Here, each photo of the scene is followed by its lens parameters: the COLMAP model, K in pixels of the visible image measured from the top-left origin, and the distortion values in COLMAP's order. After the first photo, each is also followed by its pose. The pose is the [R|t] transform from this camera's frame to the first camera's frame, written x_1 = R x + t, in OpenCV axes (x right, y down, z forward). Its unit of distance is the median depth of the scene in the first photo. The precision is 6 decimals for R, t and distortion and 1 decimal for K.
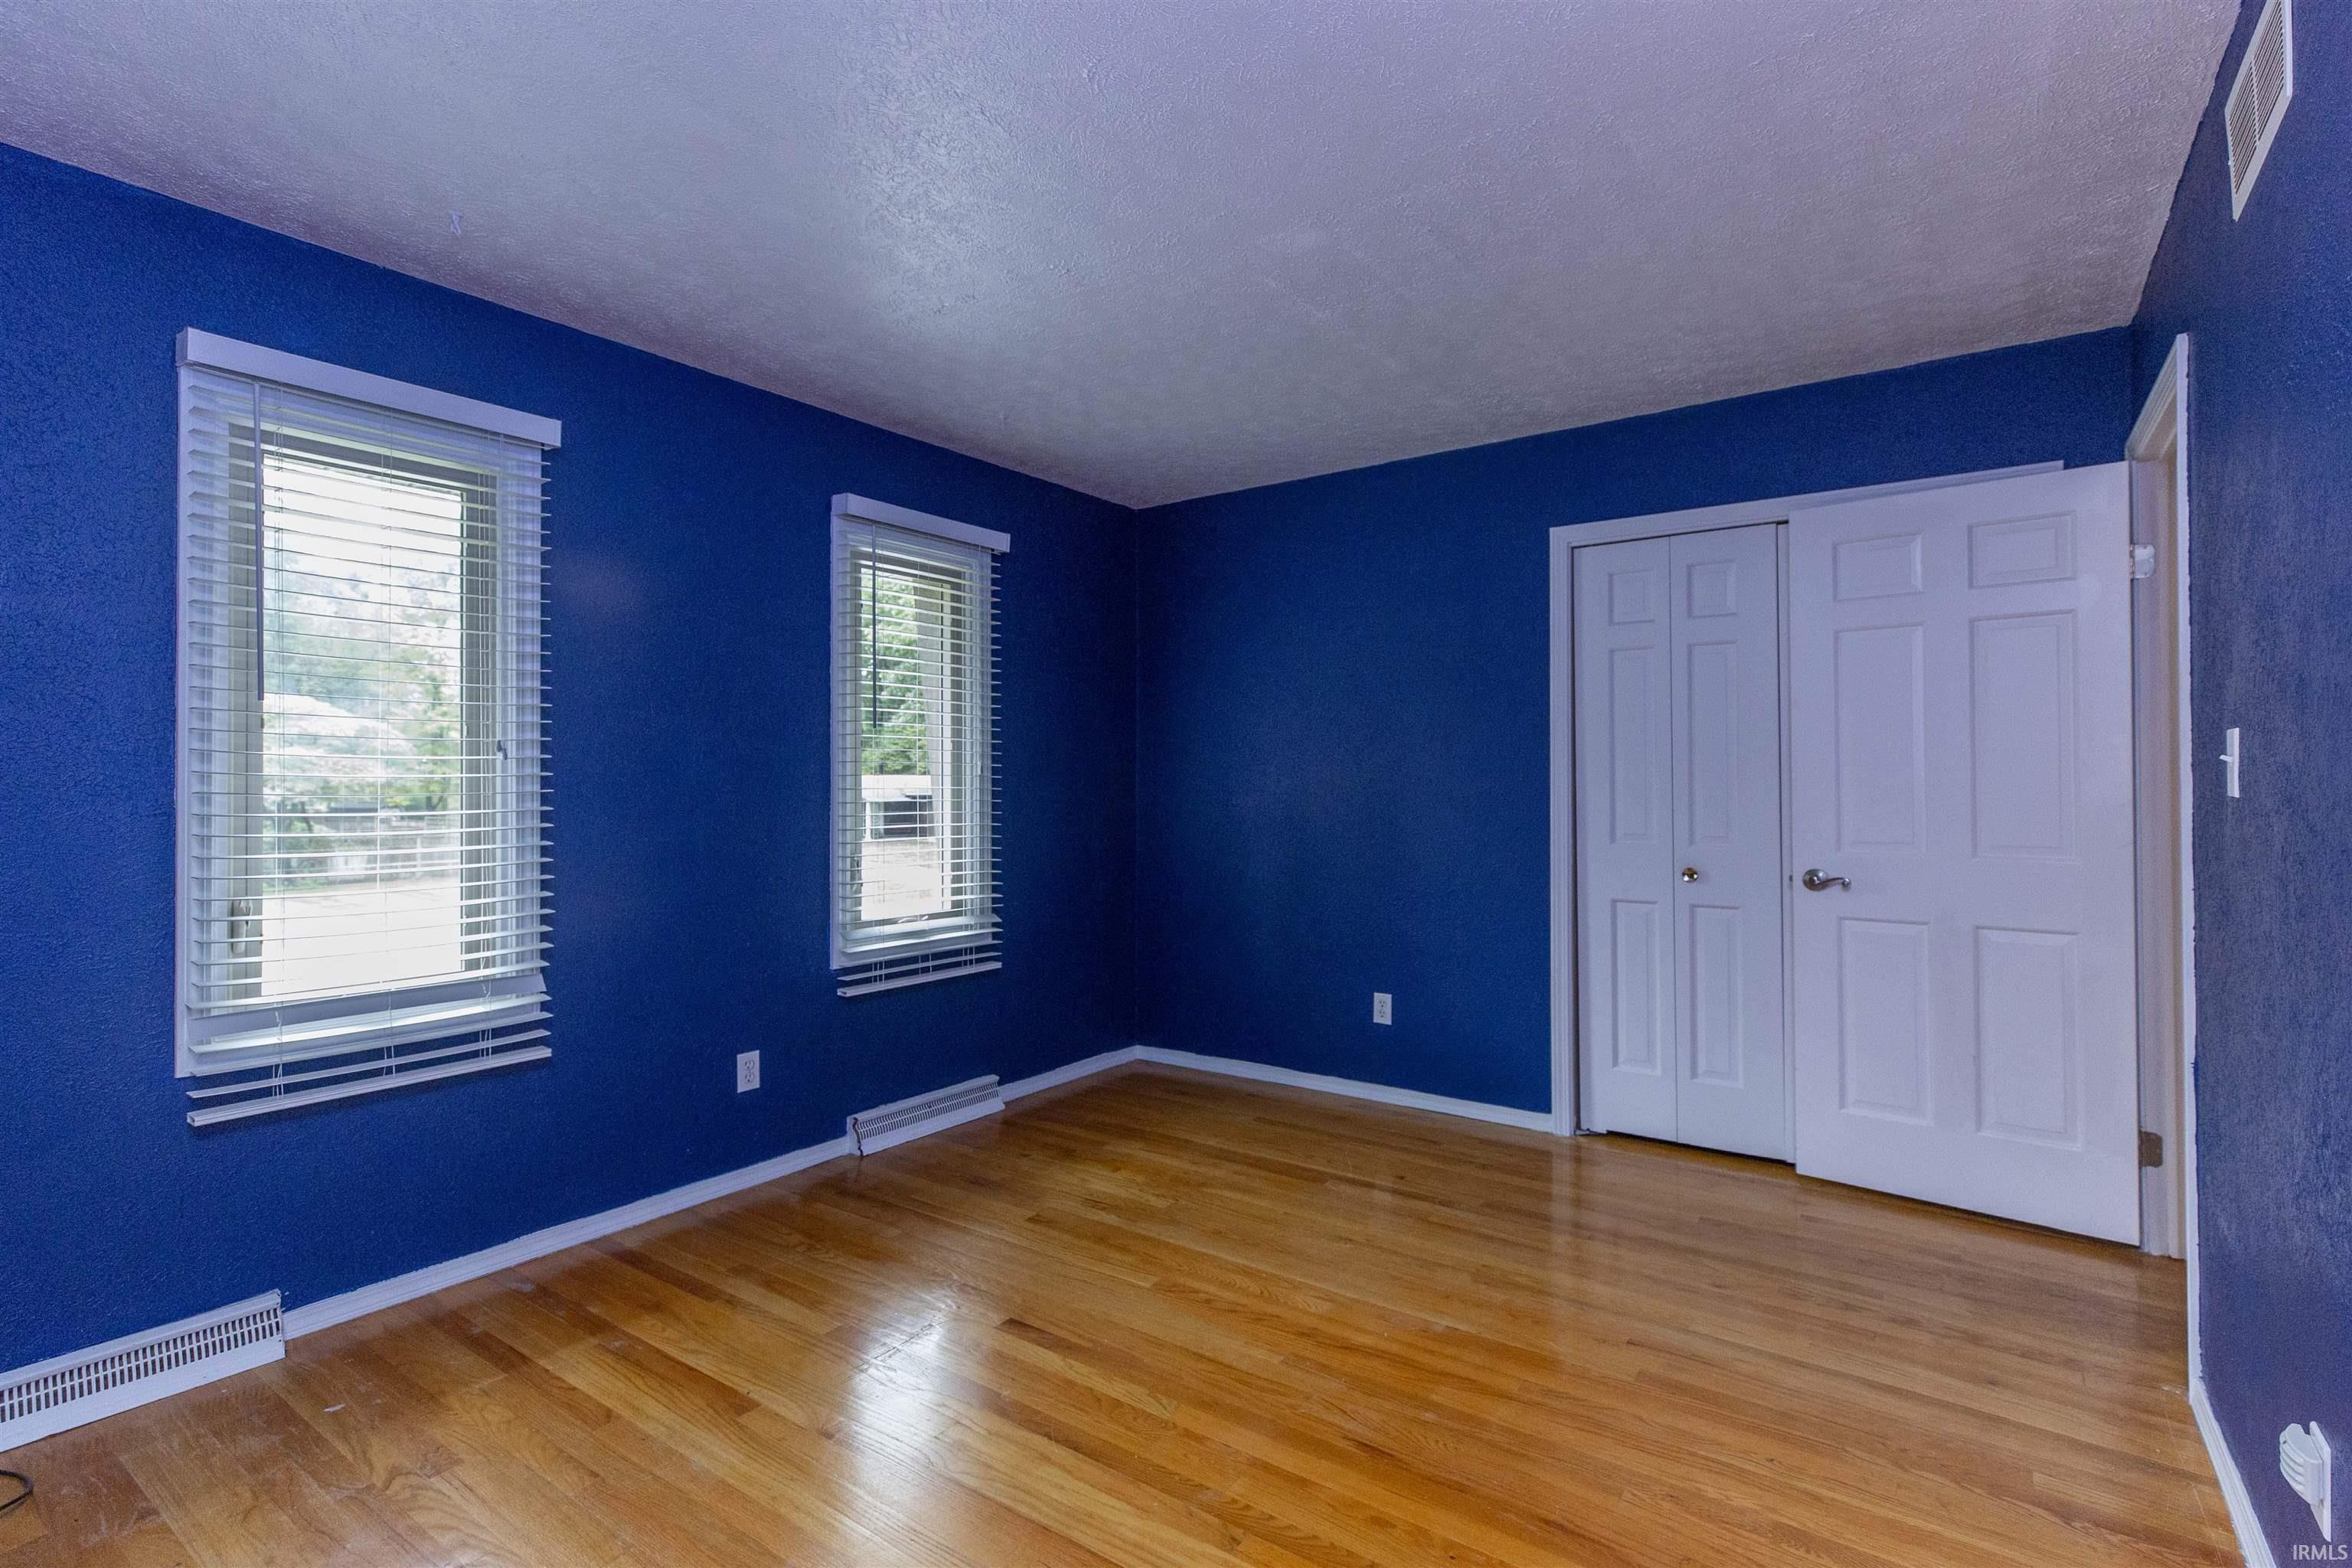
lens RADIAL K [[1083.4, 0, 1169.4], [0, 1083.4, 776.5], [0, 0, 1]] dist [-0.002443, -0.000615]
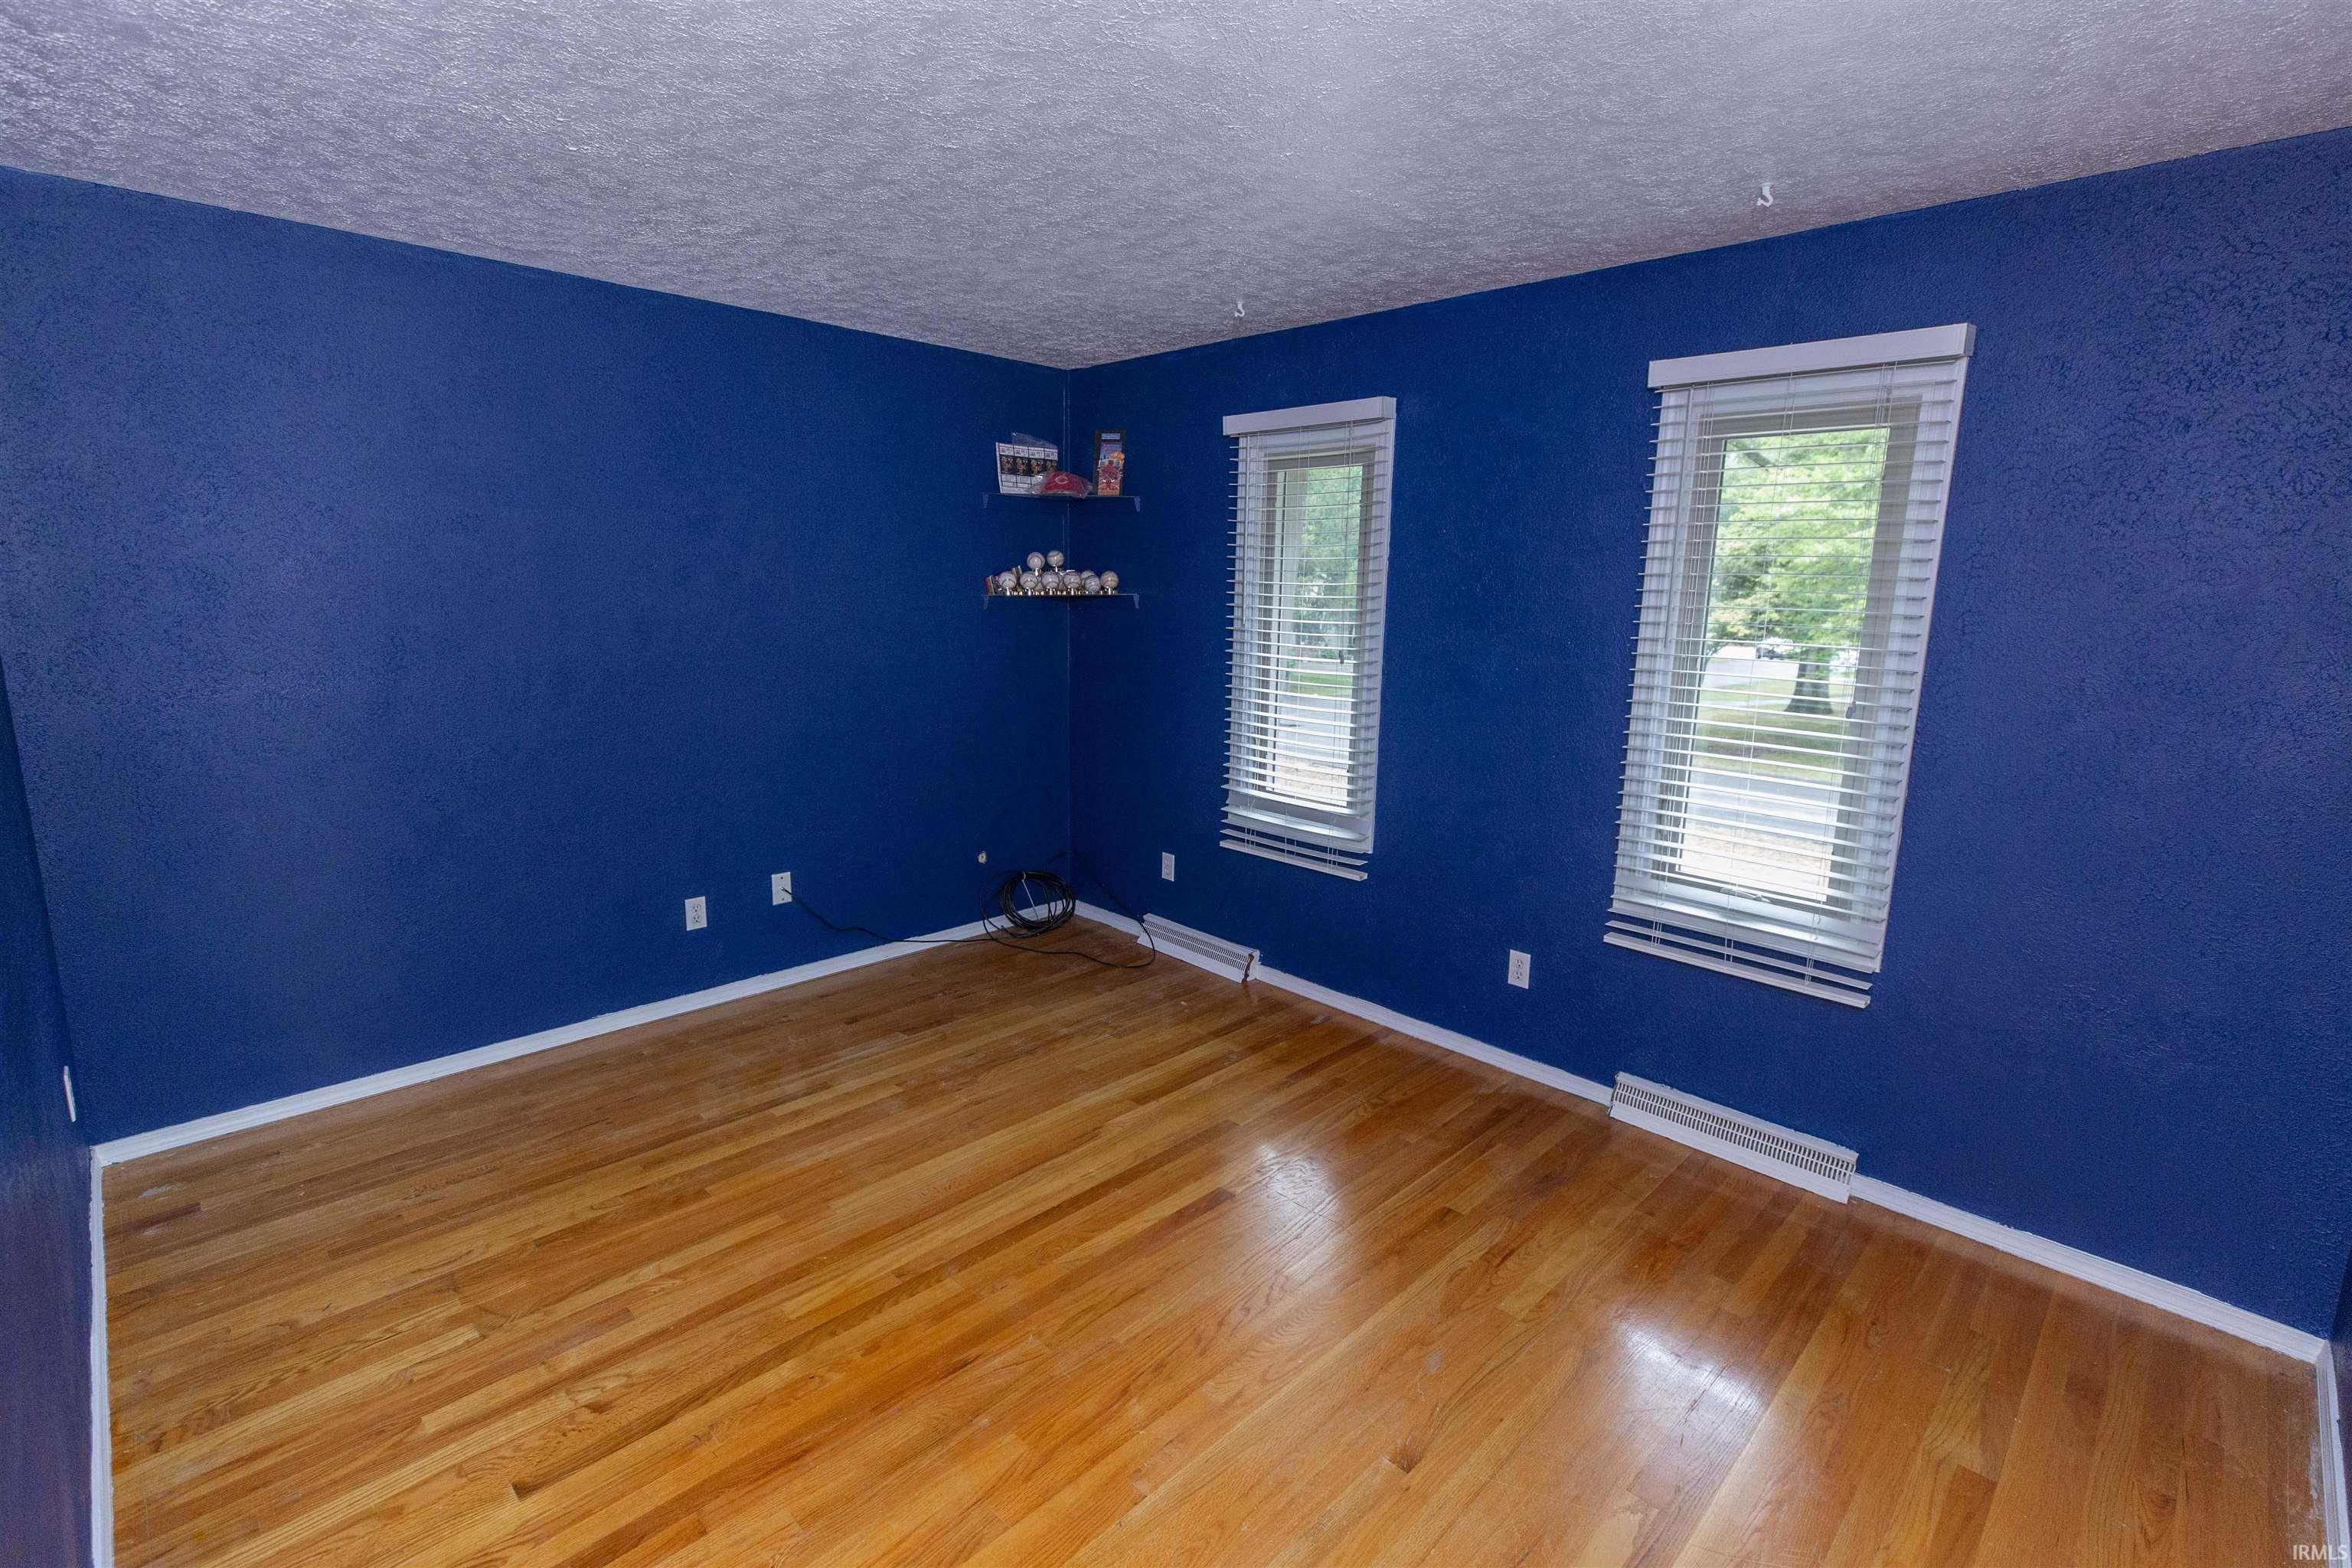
lens RADIAL K [[1083.4, 0, 1169.4], [0, 1083.4, 776.5], [0, 0, 1]] dist [-0.002443, -0.000615]
pose [[-0.160664, 0.179049, -0.970633, 0.847087], [-0.011888, 0.982986, 0.183296, -0.136321], [0.986938, 0.040988, -0.155802, 1.030918]]
